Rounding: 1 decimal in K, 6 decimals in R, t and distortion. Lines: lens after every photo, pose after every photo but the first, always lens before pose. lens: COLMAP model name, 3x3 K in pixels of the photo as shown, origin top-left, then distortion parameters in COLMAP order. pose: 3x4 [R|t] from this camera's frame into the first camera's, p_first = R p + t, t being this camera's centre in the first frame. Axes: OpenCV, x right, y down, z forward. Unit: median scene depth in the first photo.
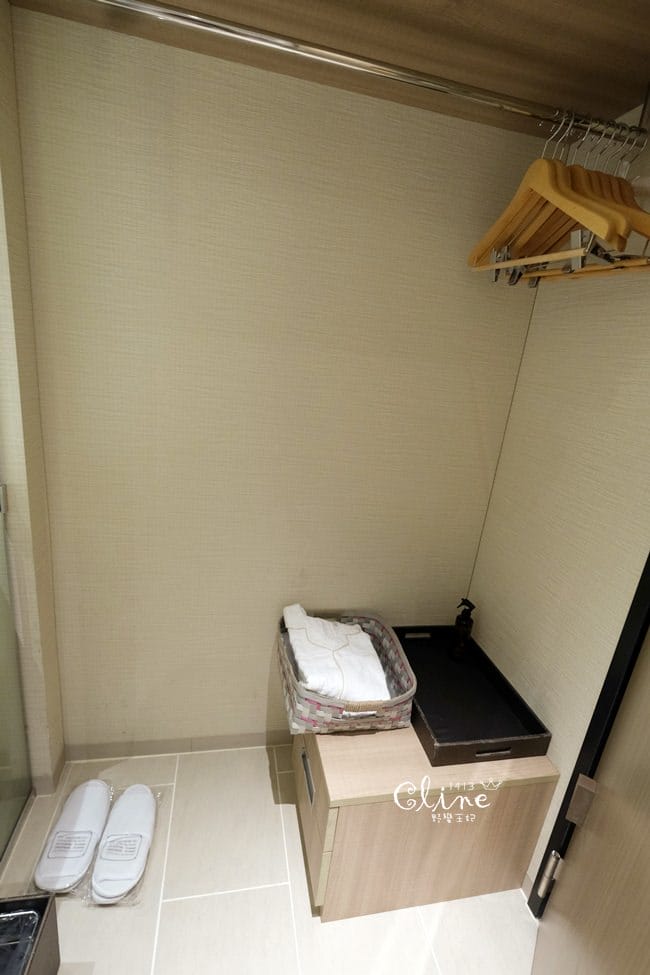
lens RADIAL K [[456.2, 0, 325.0], [0, 456.2, 487.5], [0, 0, 1]] dist [-0.000693, -0.000066]
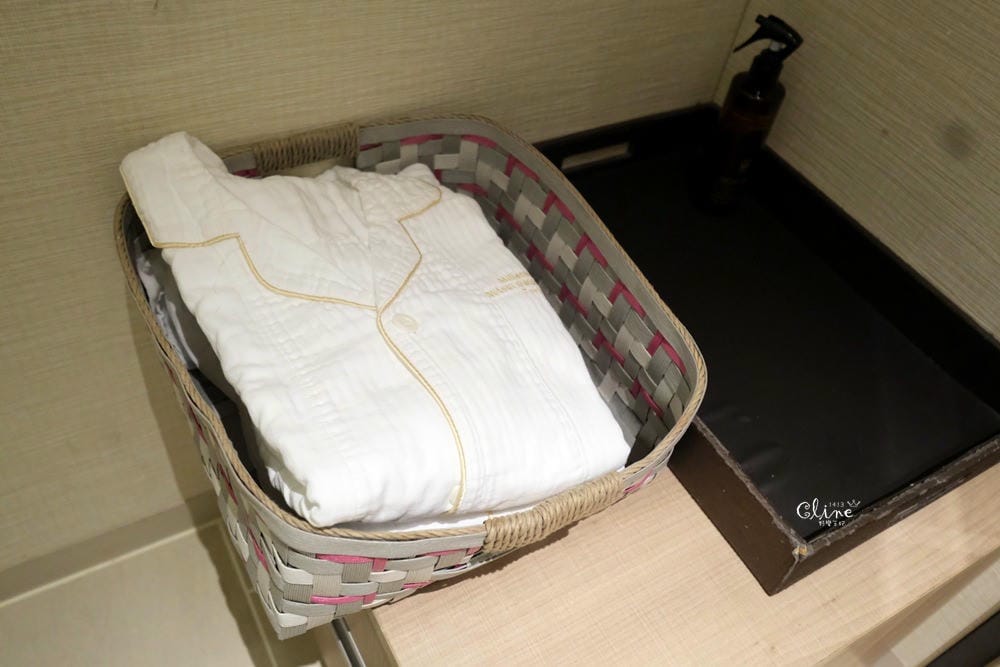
lens RADIAL K [[858.2, 0, 500.0], [0, 858.2, 333.5], [0, 0, 1]] dist [0.001877, -0.000271]
pose [[0.950786, -0.219495, 0.218698, -0.020005], [0.065312, 0.831932, 0.551020, 0.104511], [-0.302888, -0.509619, 0.805325, 0.530998]]
